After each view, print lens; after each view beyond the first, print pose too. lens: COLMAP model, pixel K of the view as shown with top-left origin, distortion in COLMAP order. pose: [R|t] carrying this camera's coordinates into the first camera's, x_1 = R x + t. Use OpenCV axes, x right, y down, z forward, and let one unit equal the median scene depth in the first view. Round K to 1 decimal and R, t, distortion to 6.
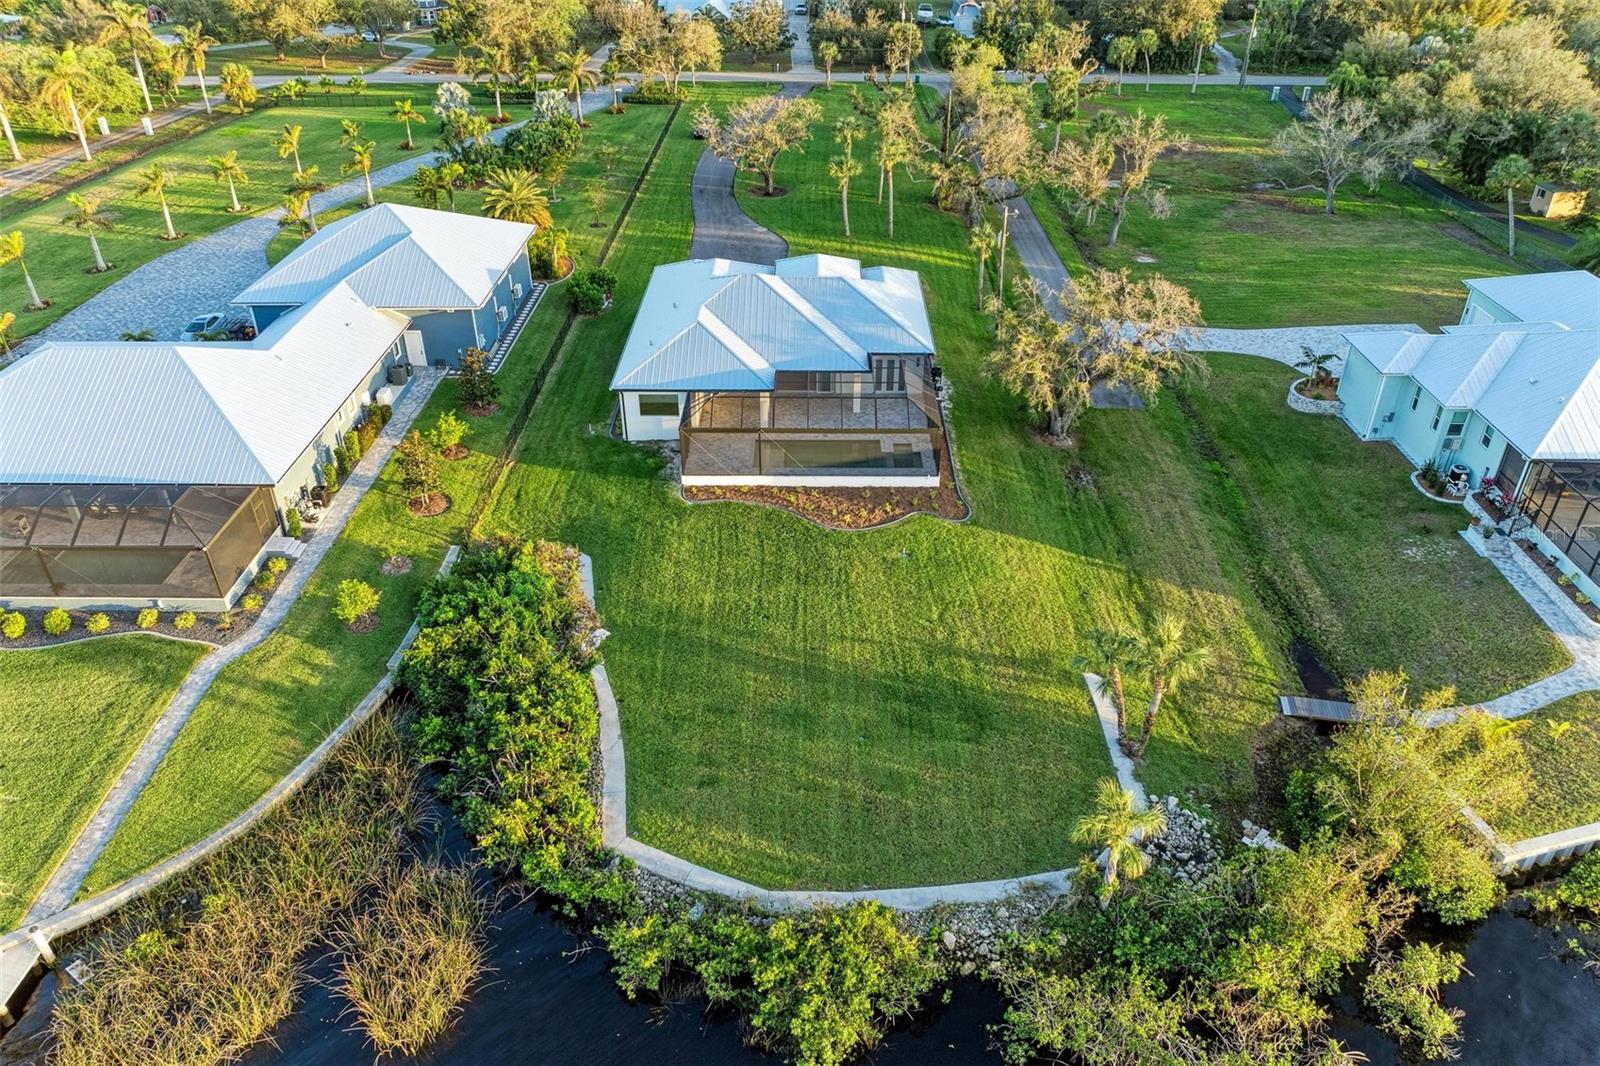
lens RADIAL K [[1136.8, 0, 823.6], [0, 1136.8, 530.7], [0, 0, 1]] dist [-0.040121, 0.026415]
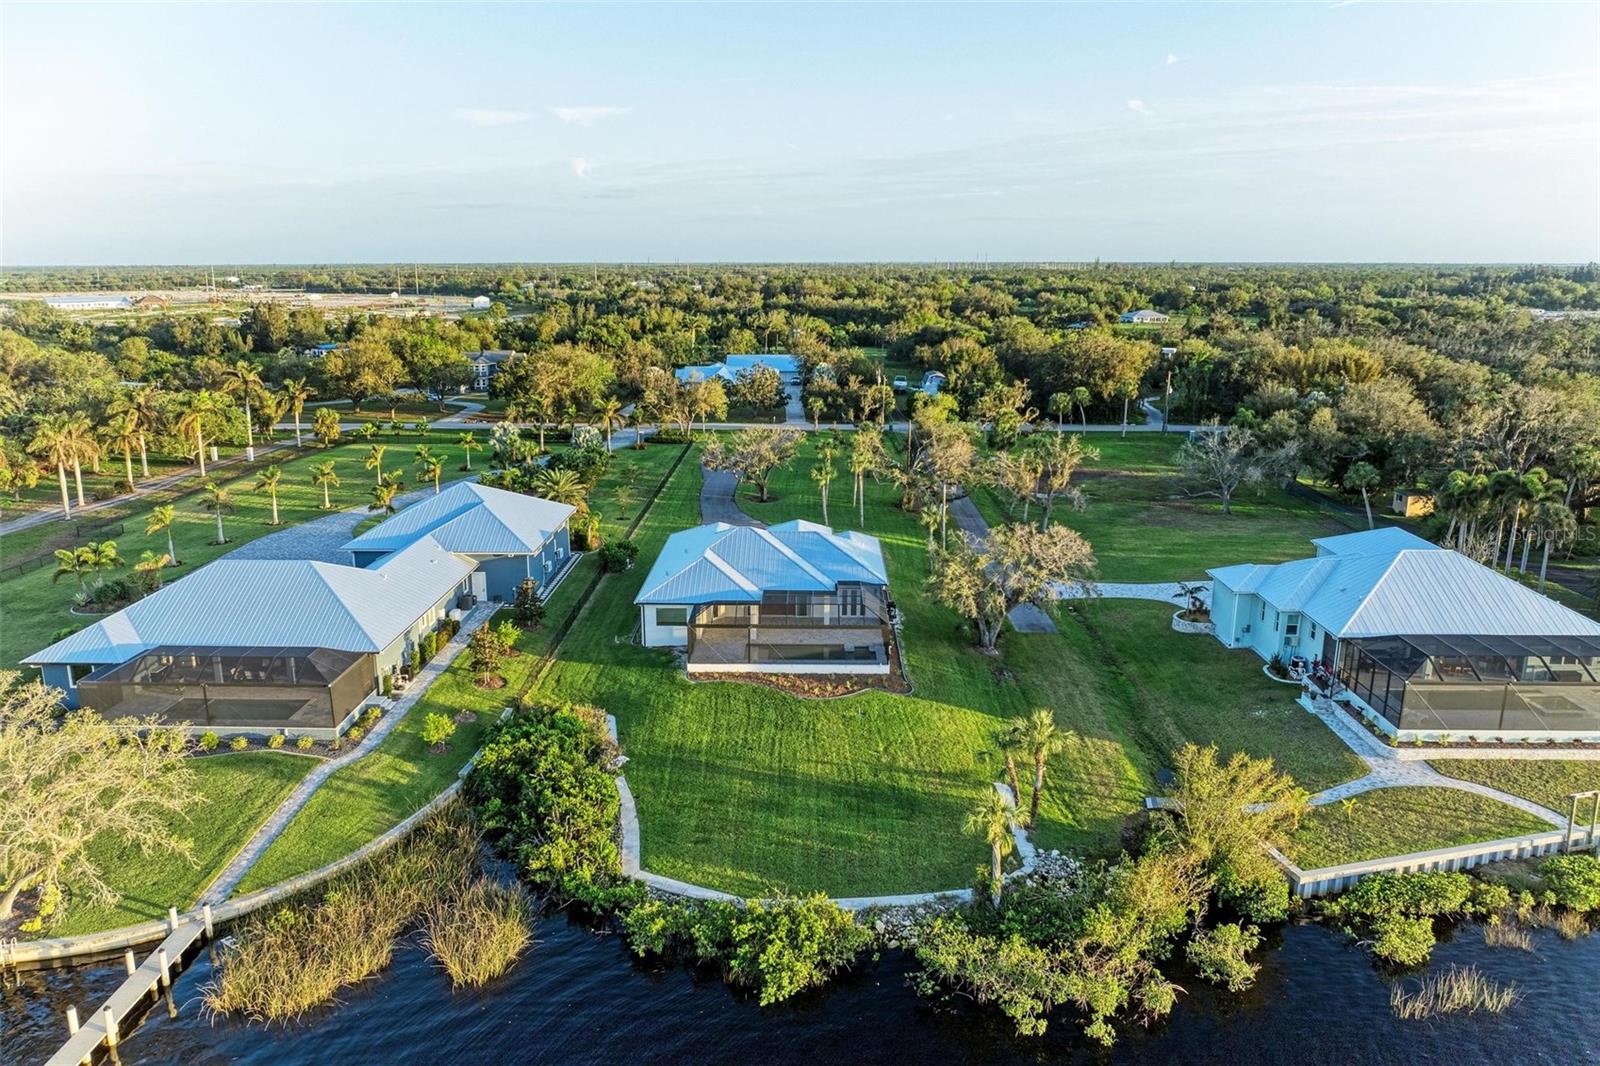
lens RADIAL K [[1136.8, 0, 823.6], [0, 1136.8, 530.7], [0, 0, 1]] dist [-0.040121, 0.026415]
pose [[1.000000, -0.000324, 0.000803, 0.026955], [0.000562, 0.948560, -0.316597, 0.210987], [-0.000659, 0.316597, 0.948560, -0.258658]]
